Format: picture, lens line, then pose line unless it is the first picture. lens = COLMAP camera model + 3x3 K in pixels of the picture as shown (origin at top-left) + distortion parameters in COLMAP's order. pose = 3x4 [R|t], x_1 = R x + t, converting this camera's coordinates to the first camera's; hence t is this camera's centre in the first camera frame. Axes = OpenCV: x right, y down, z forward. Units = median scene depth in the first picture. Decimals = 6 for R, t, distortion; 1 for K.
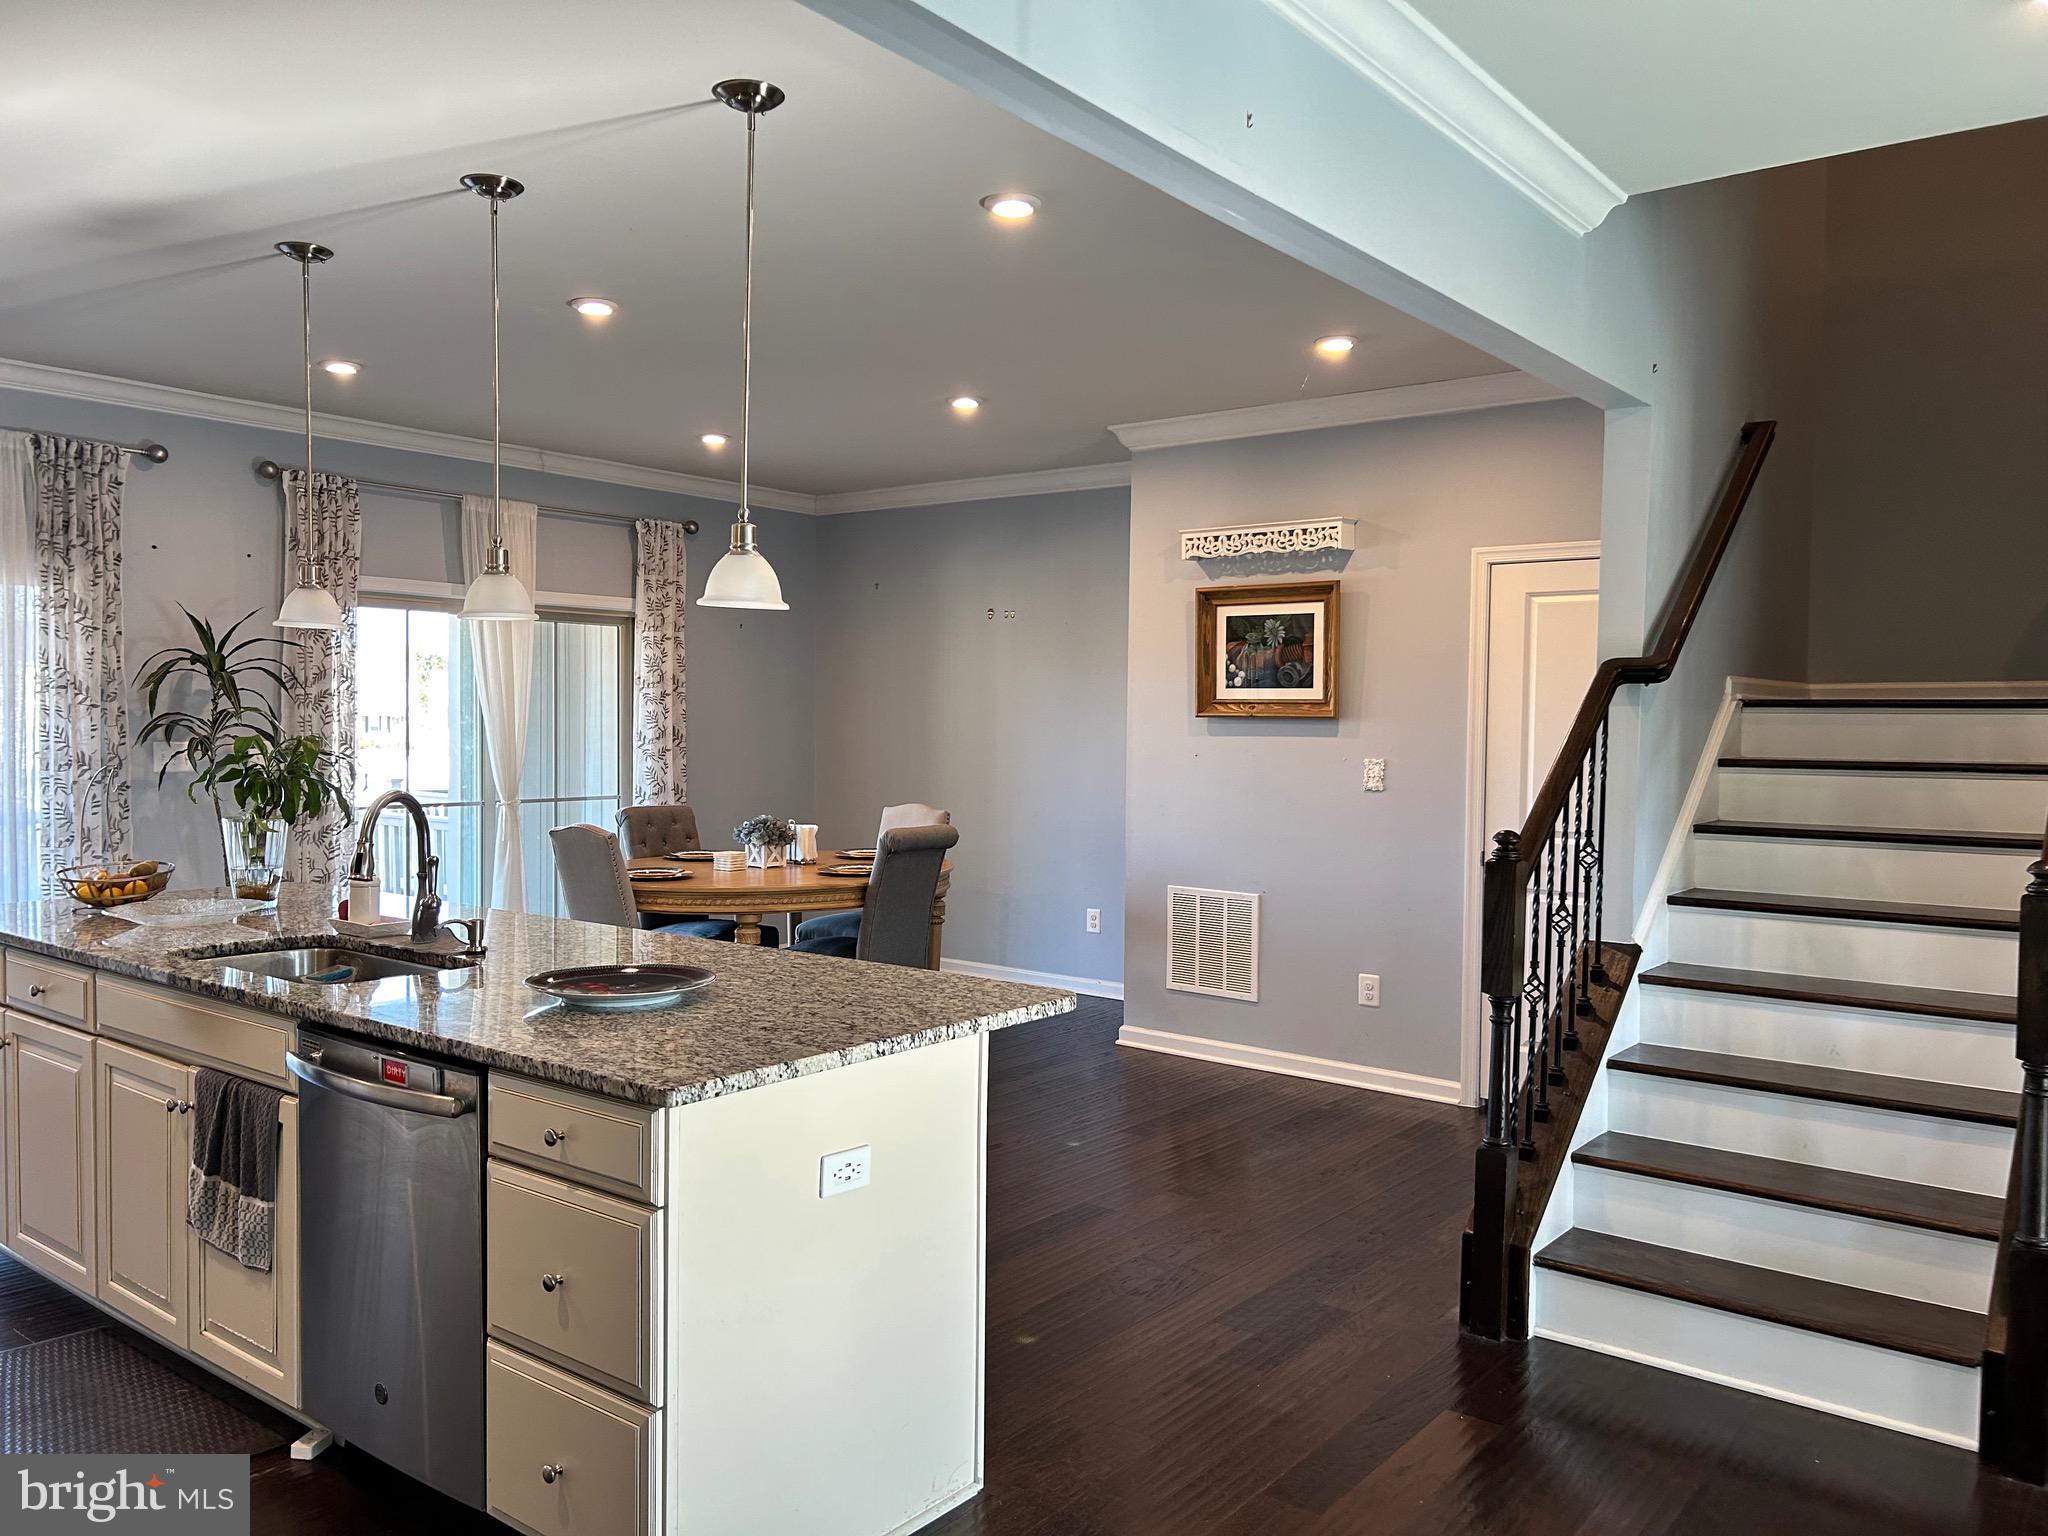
lens RADIAL K [[1535.5, 0, 1026.3], [0, 1535.5, 773.9], [0, 0, 1]] dist [0.093074, -0.106466]
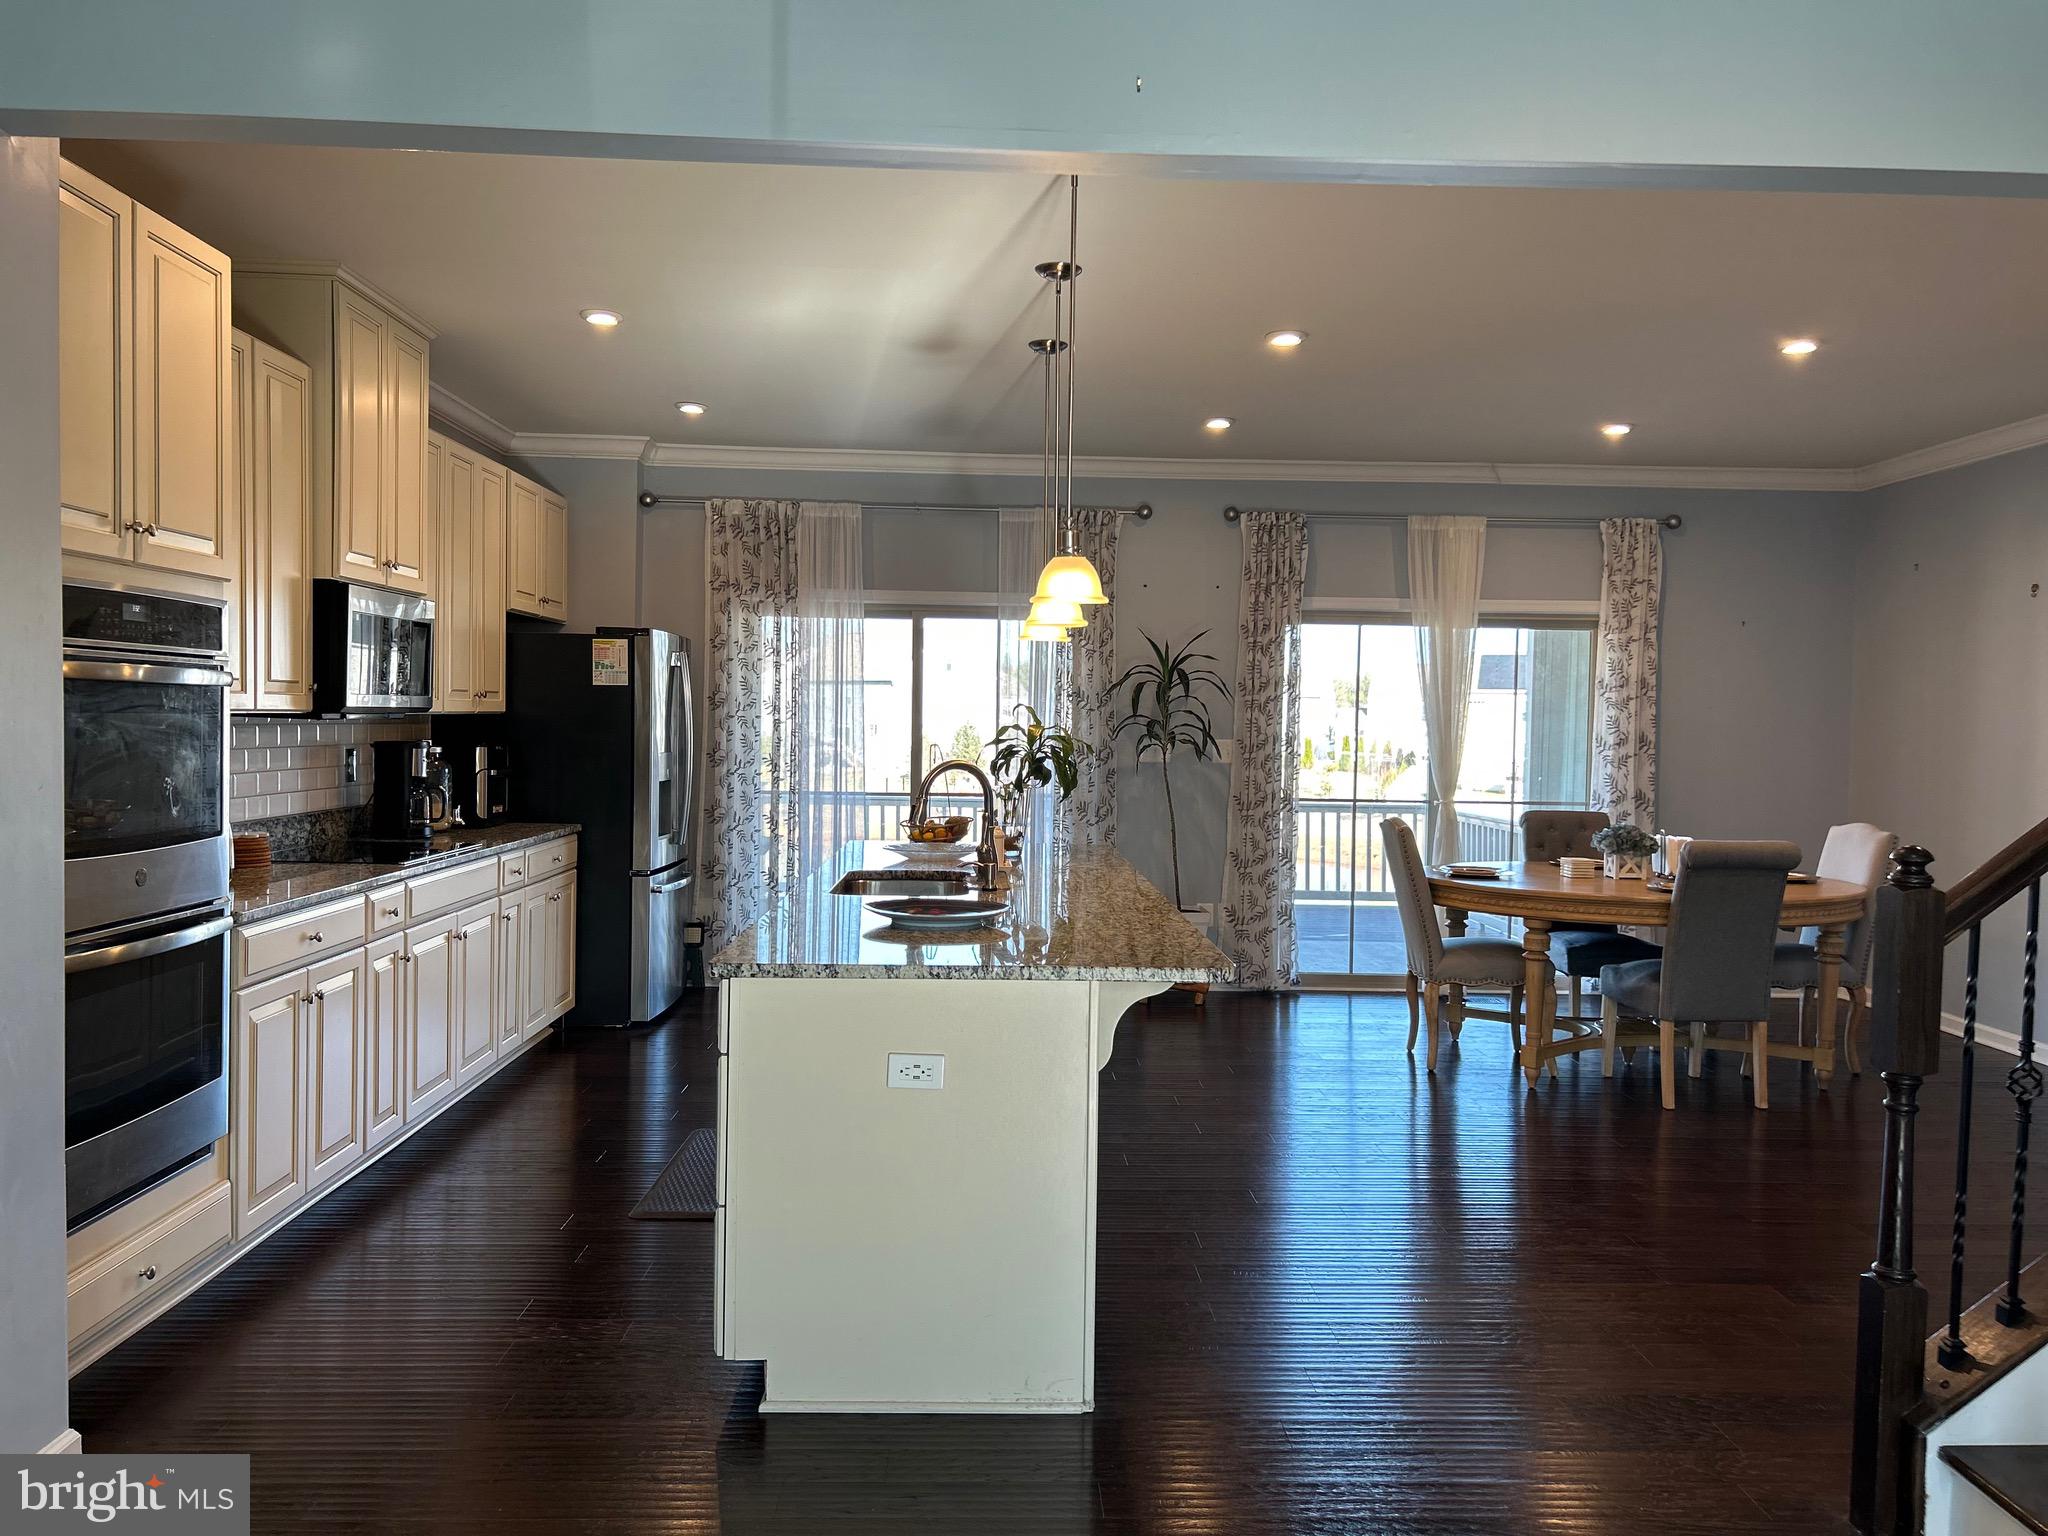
lens RADIAL K [[1535.5, 0, 1035.7], [0, 1535.5, 780.7], [0, 0, 1]] dist [0.091955, -0.104094]
pose [[0.645248, 0.028783, -0.763431, 0.364939], [-0.037447, 0.999280, 0.006025, 0.010304], [0.763055, 0.024701, 0.645862, 0.131050]]
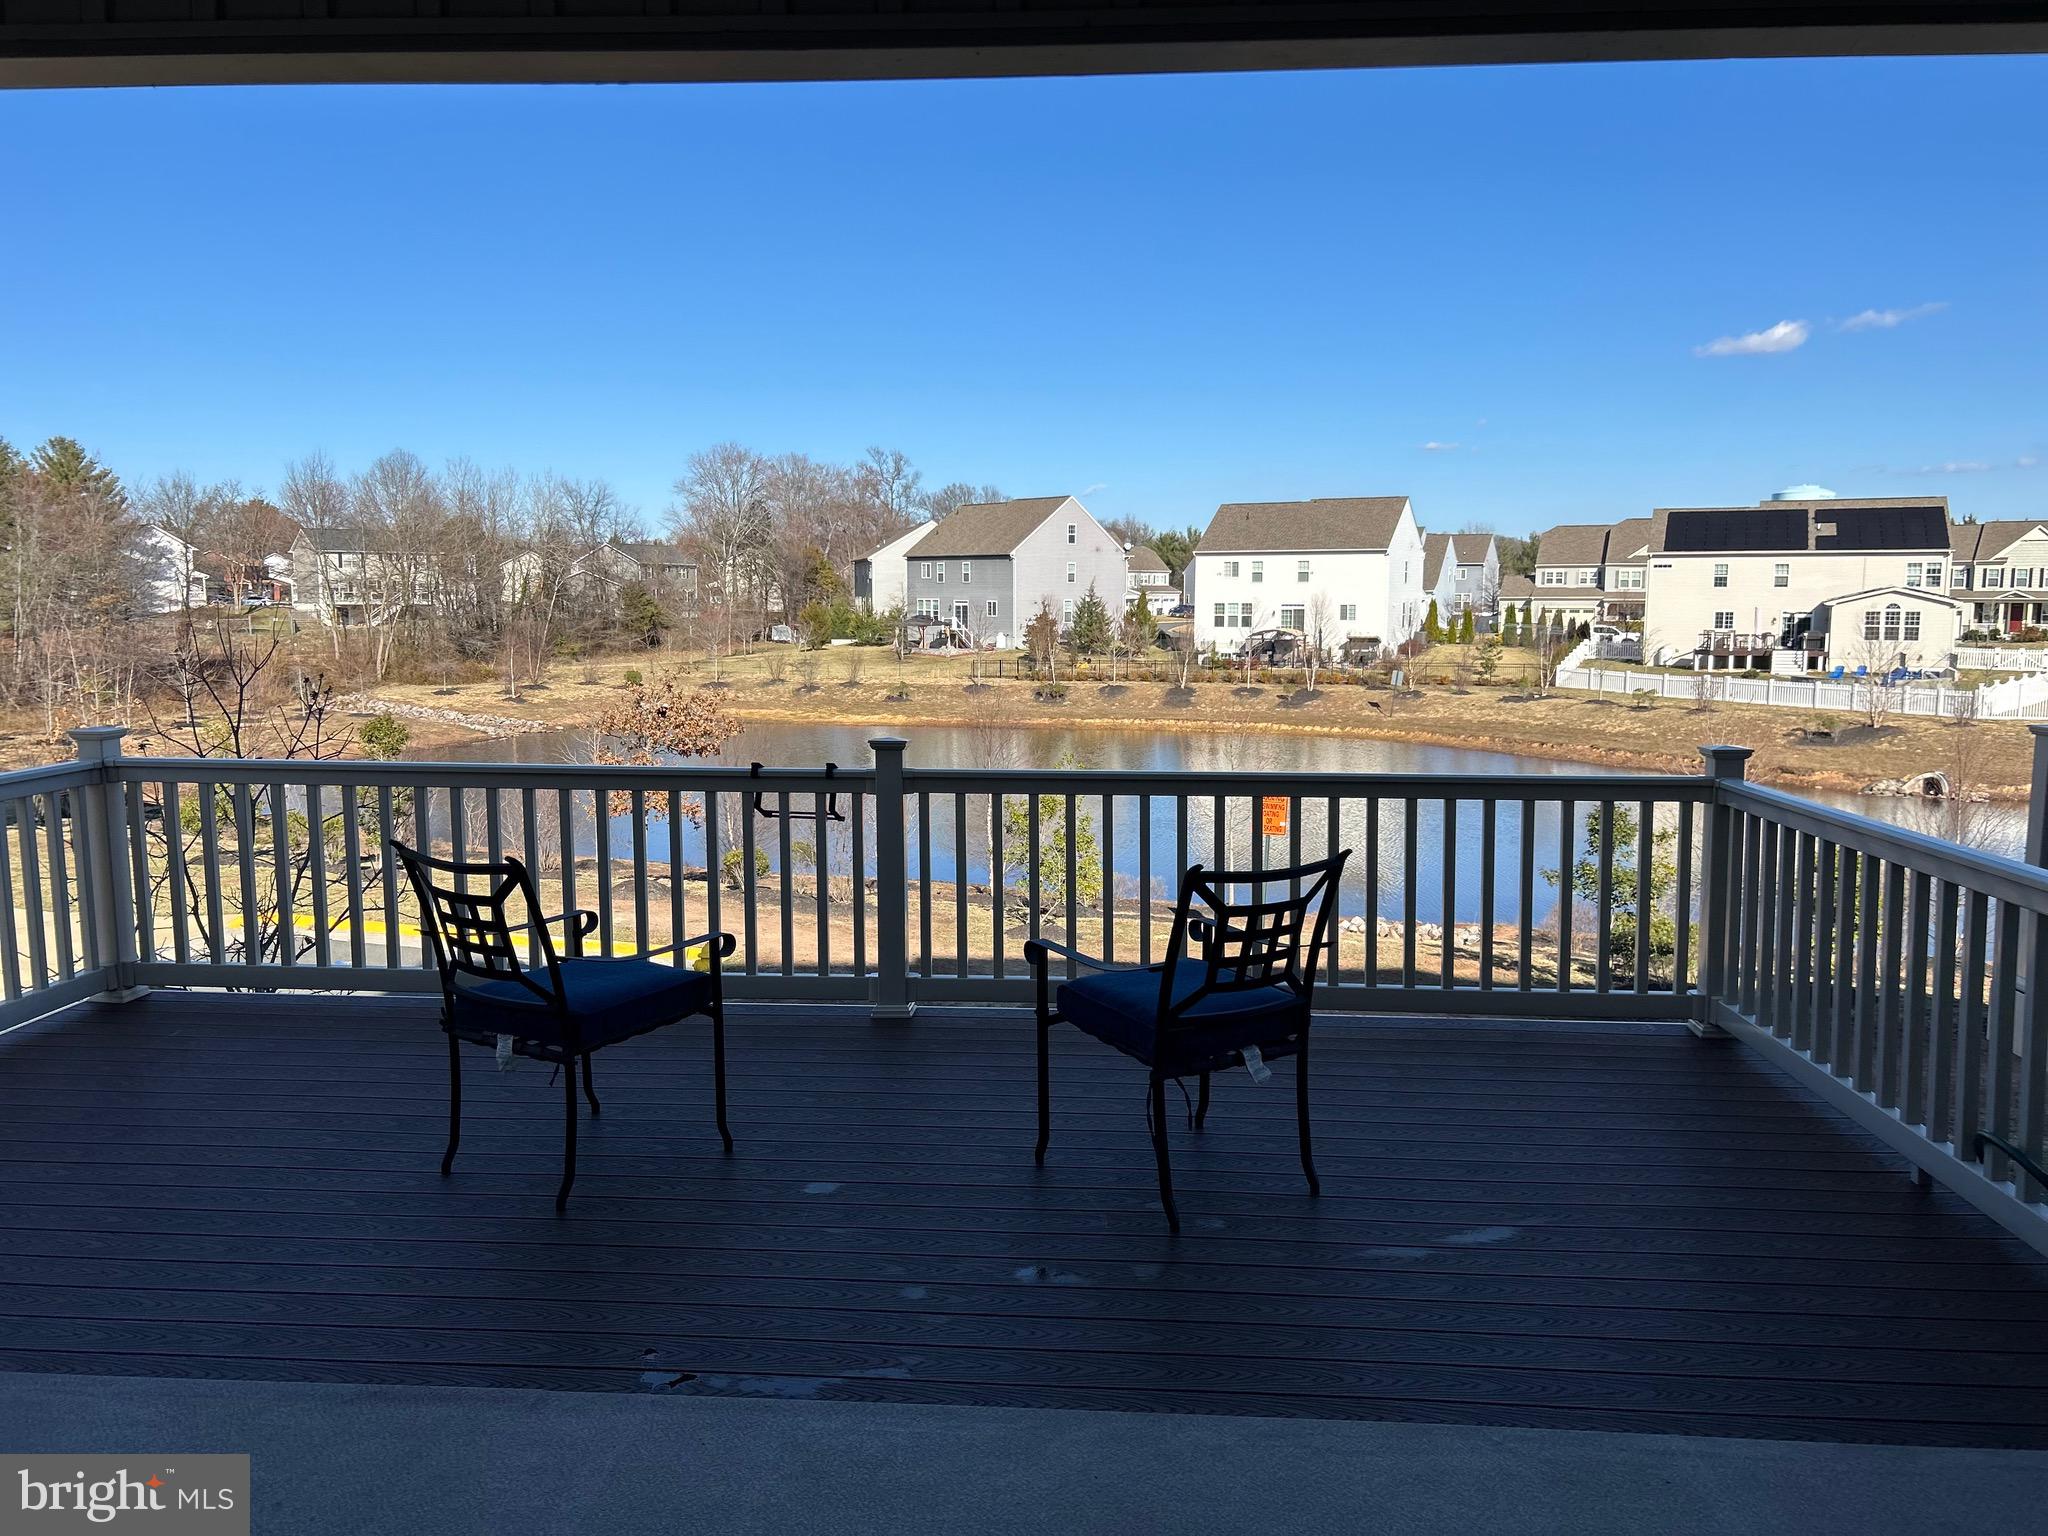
lens RADIAL K [[1526.3, 0, 1025.0], [0, 1526.3, 765.0], [0, 0, 1]] dist [0.141309, -0.334148]
pose [[0.561963, 0.078755, -0.823405, -0.488342], [-0.024152, 0.996595, 0.078836, -0.030136], [0.826810, -0.024416, 0.561952, 1.199886]]
